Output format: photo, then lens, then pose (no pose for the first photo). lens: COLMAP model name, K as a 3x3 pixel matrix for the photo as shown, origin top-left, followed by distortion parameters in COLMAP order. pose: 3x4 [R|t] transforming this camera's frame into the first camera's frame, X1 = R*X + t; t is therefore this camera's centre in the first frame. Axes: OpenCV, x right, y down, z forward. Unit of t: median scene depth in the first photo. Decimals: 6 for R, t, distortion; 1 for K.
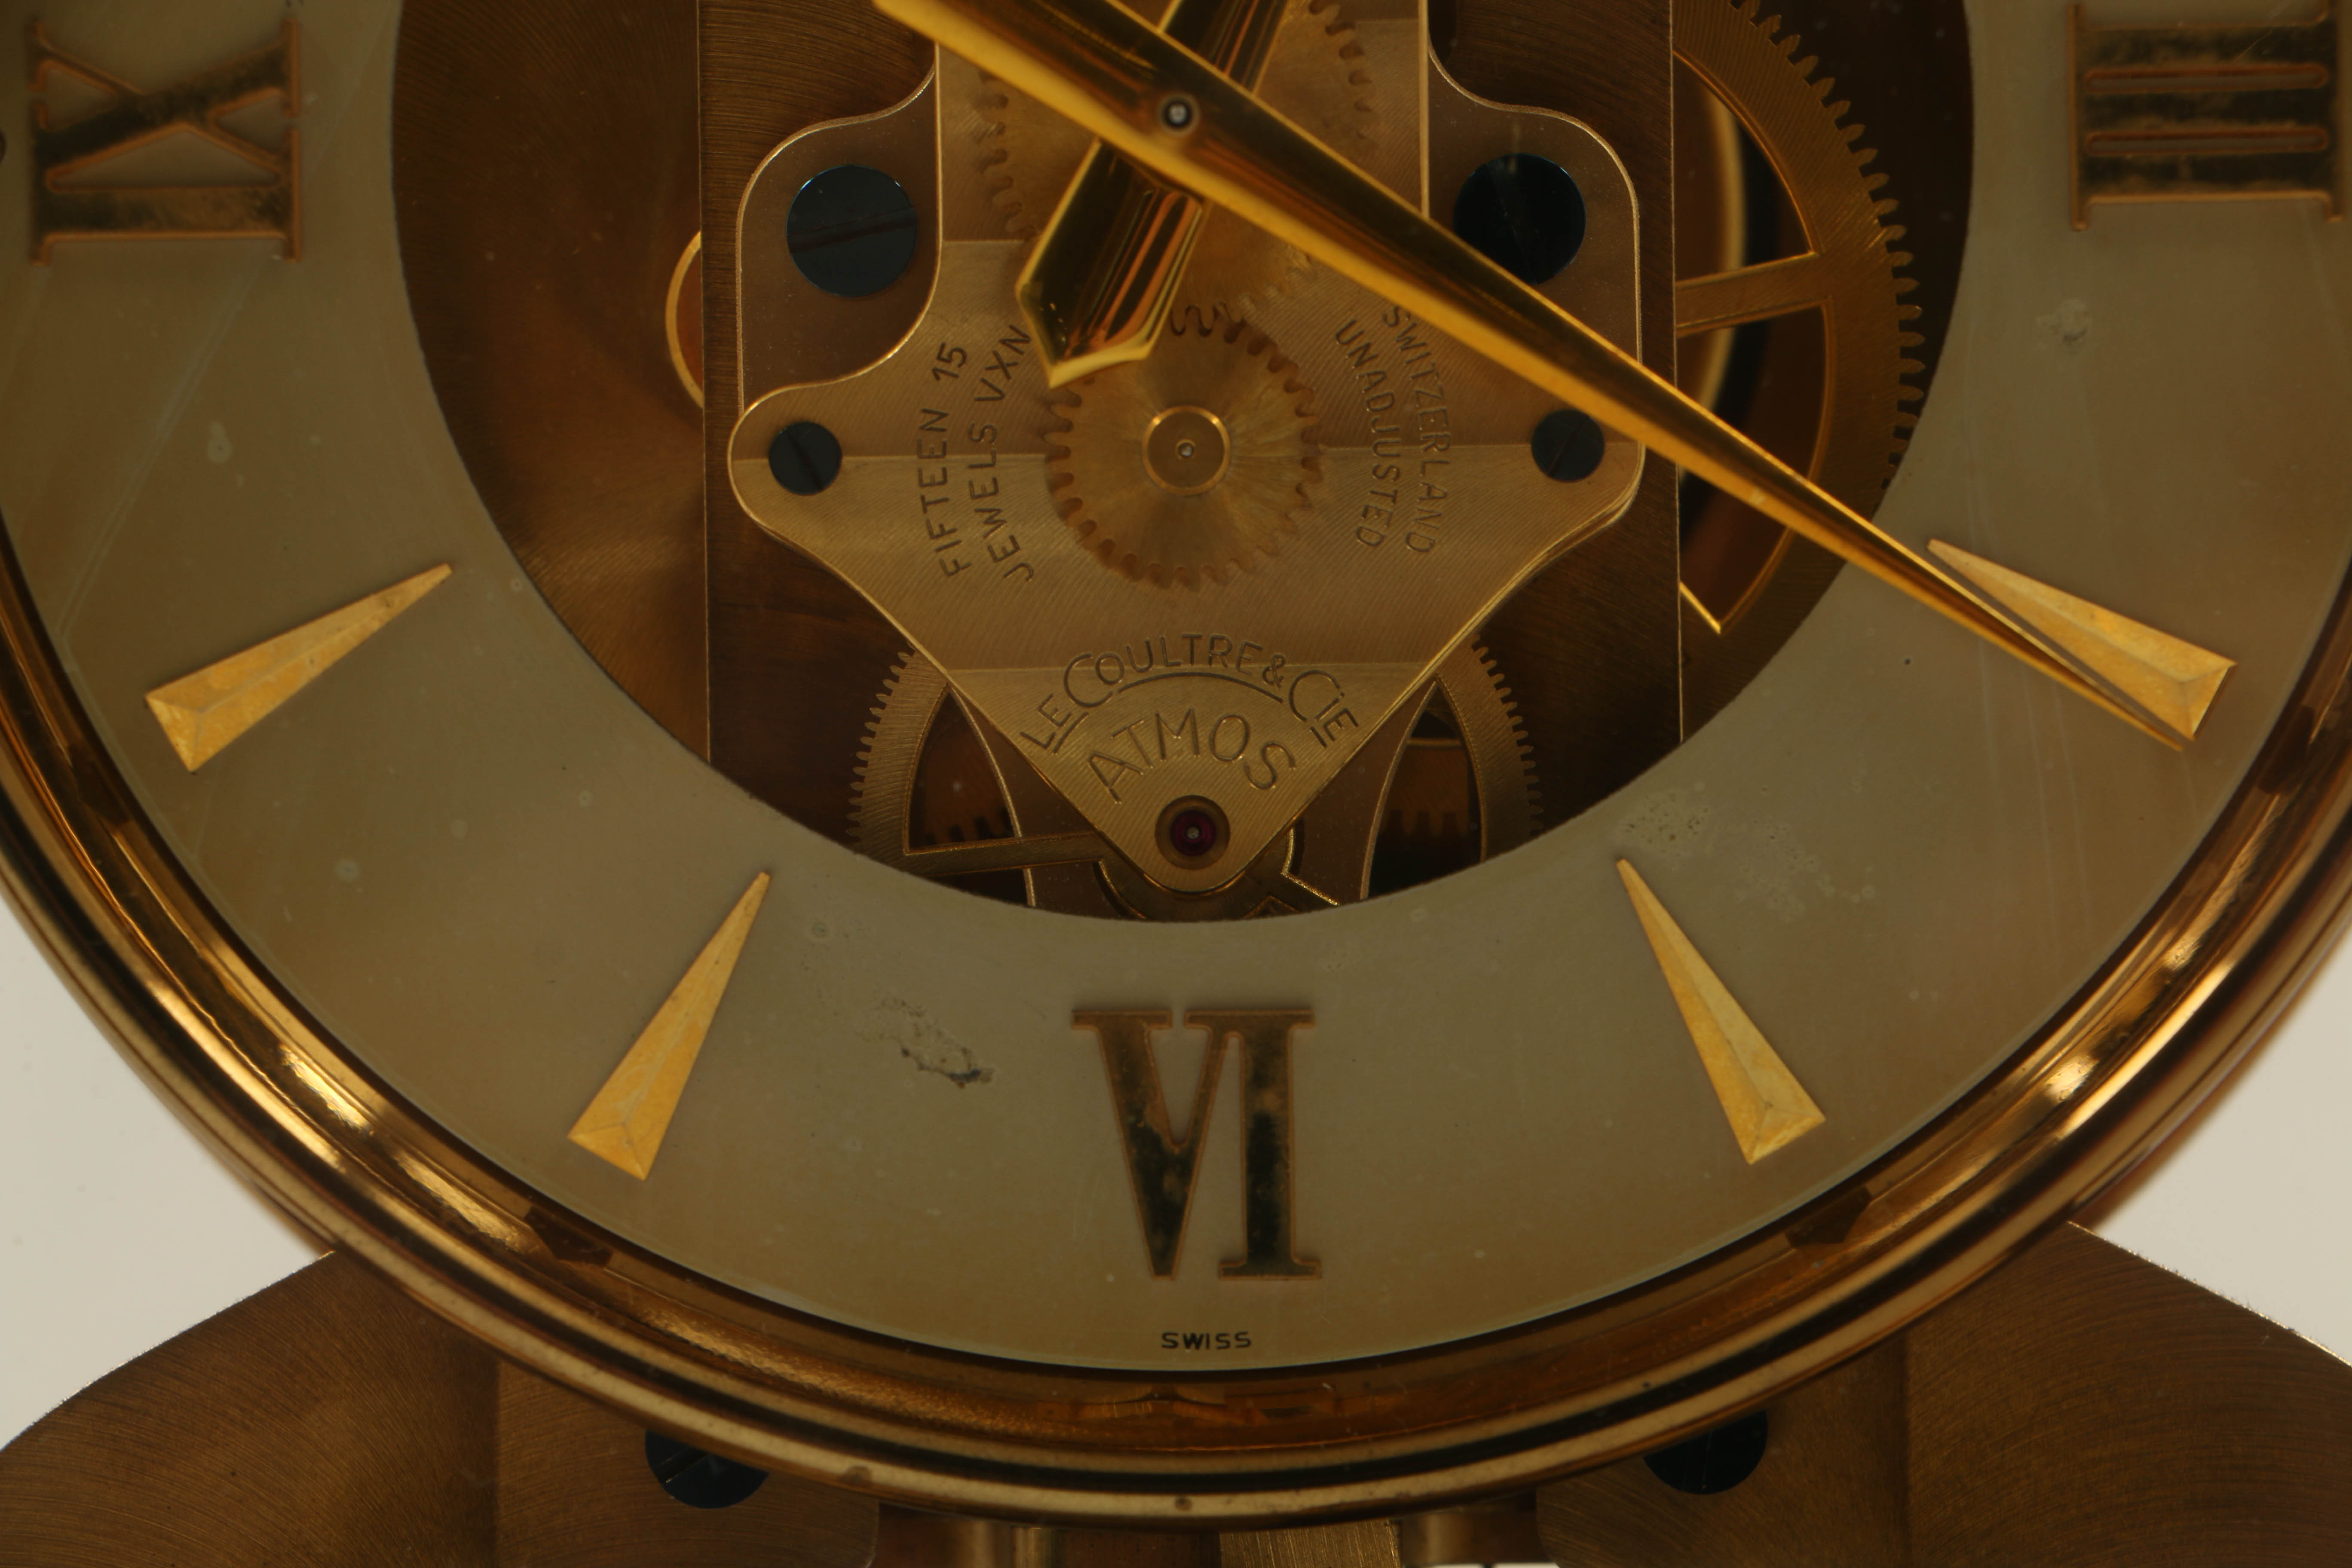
lens RADIAL K [[14006.1, 0, 1141.5], [0, 14006.1, 783.4], [0, 0, 1]] dist [0.804612, -3.548127]
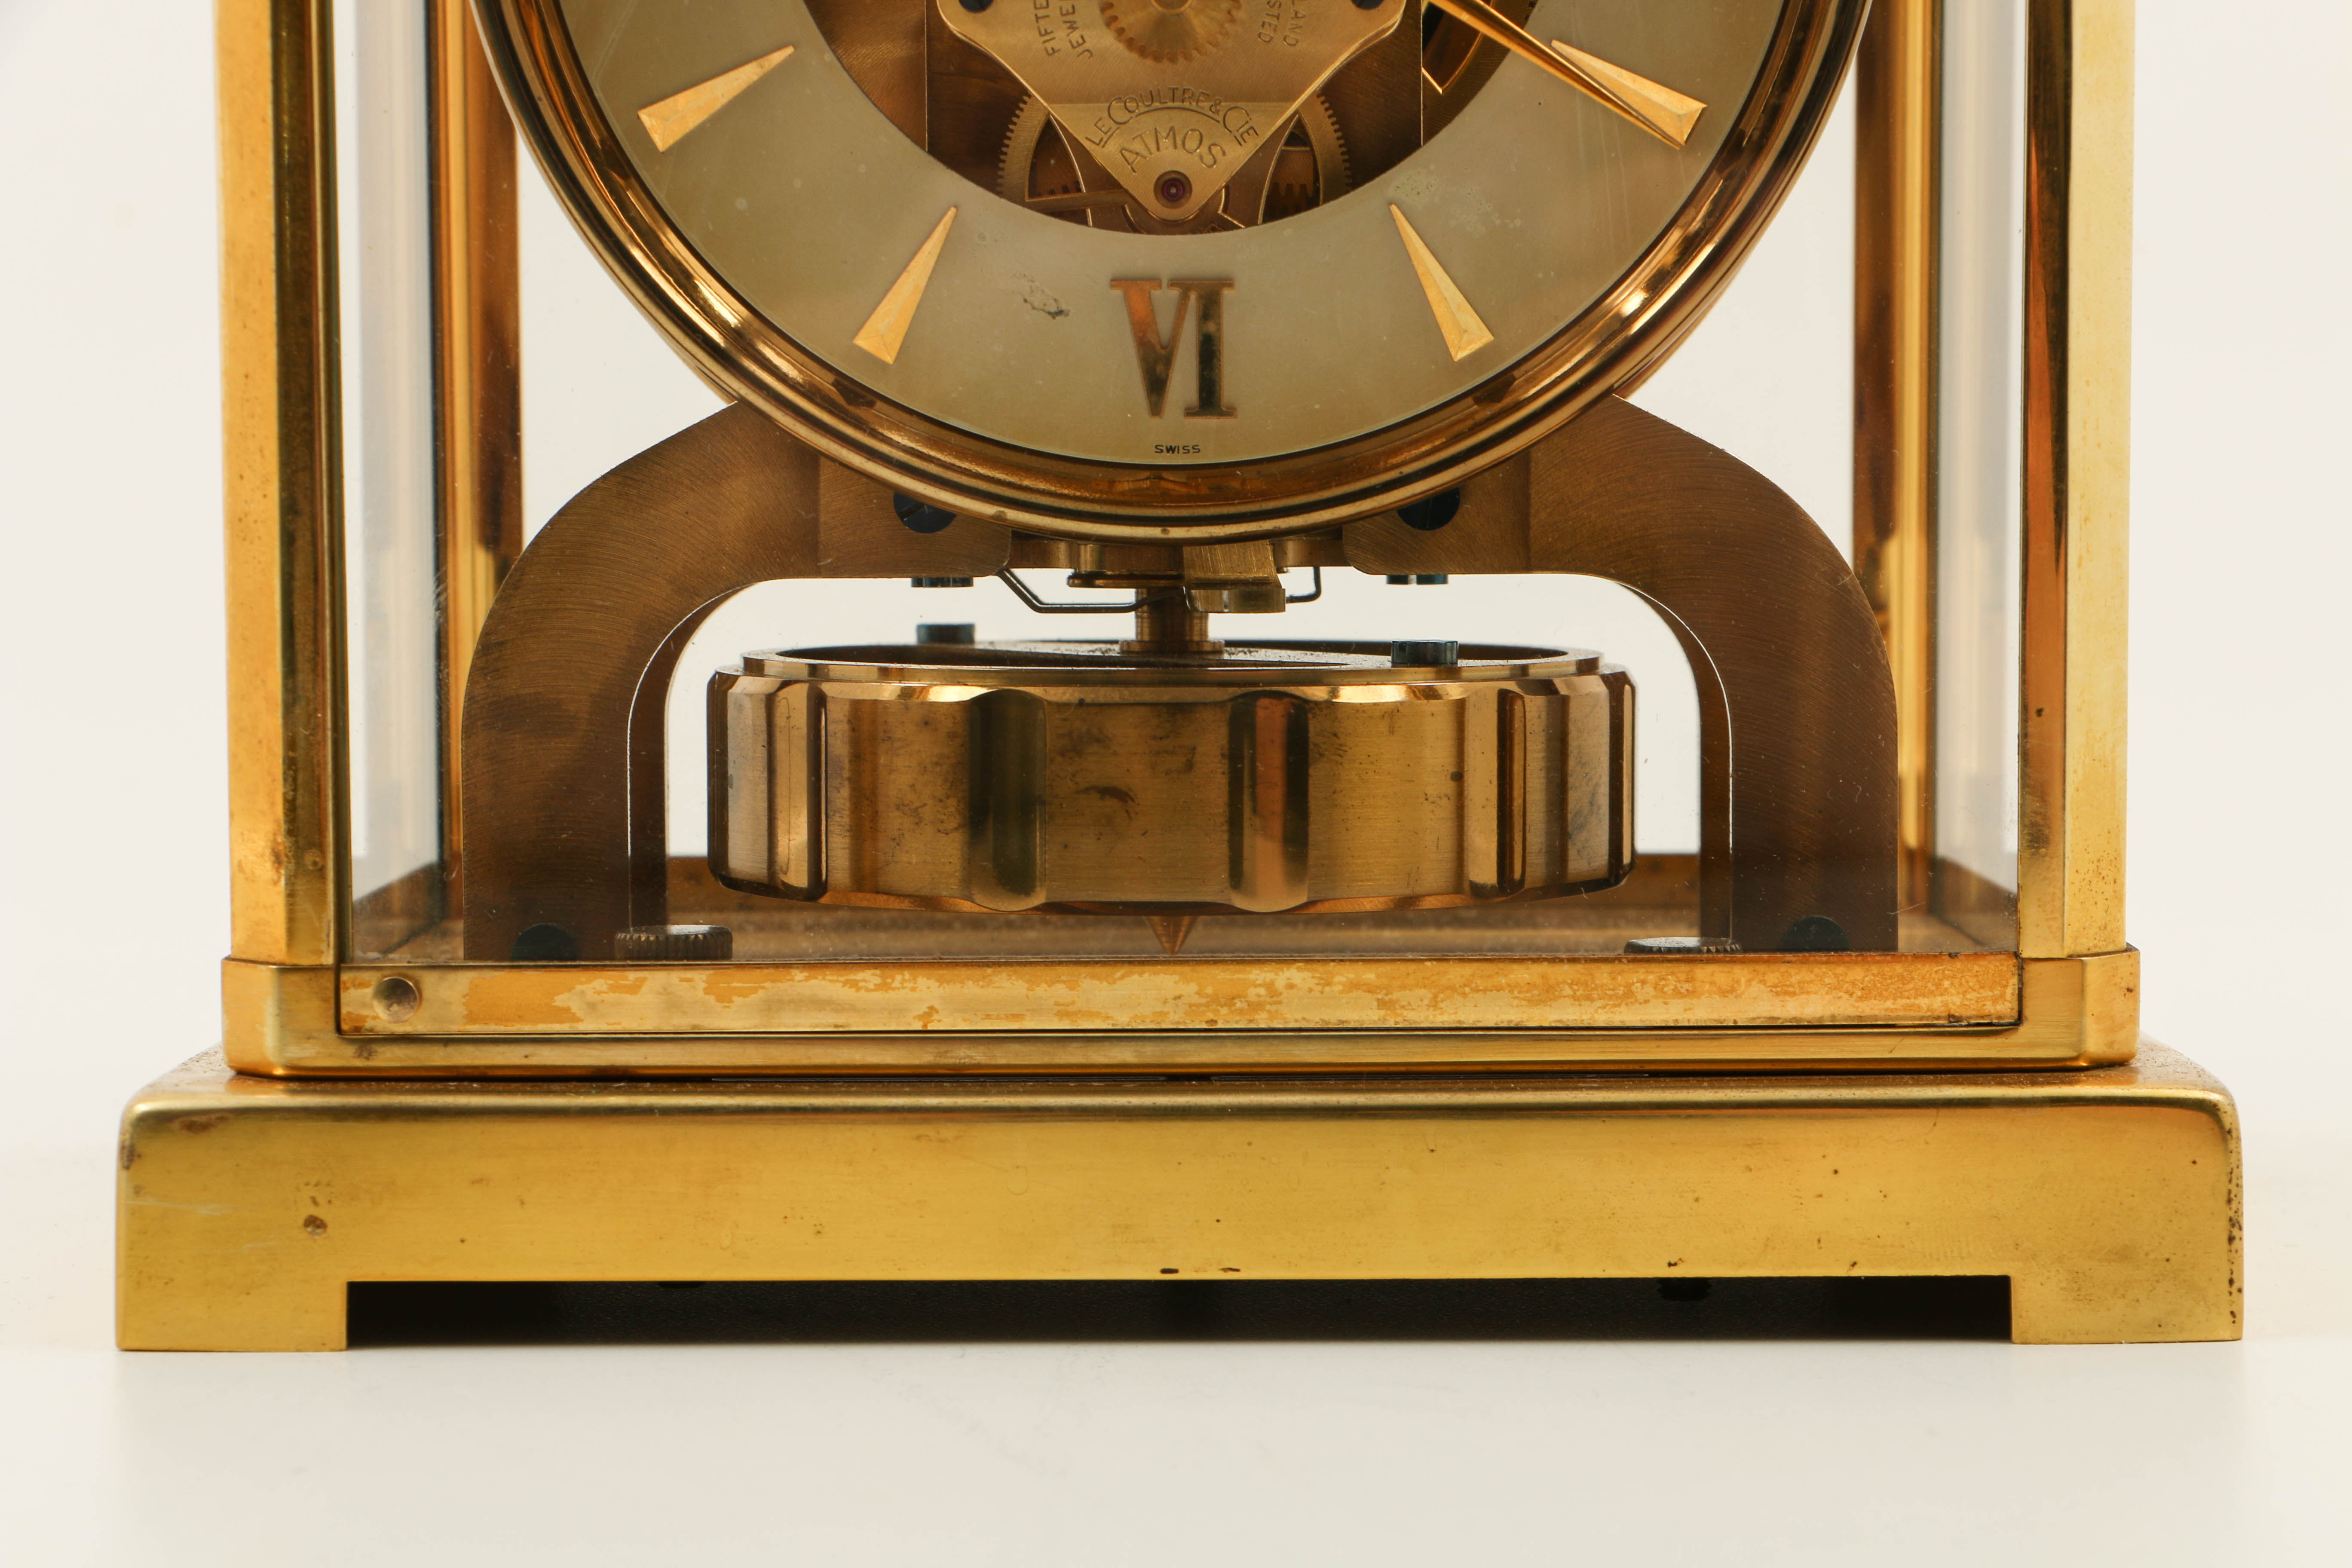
lens RADIAL K [[5637.2, 0, 1176.0], [0, 5637.2, 784.0], [0, 0, 1]] dist [0.193144, -0.185928]
pose [[0.999942, 0.008920, 0.006051, 0.000040], [-0.009413, 0.996163, 0.087014, 0.017569], [-0.005252, -0.087066, 0.996189, 0.206883]]
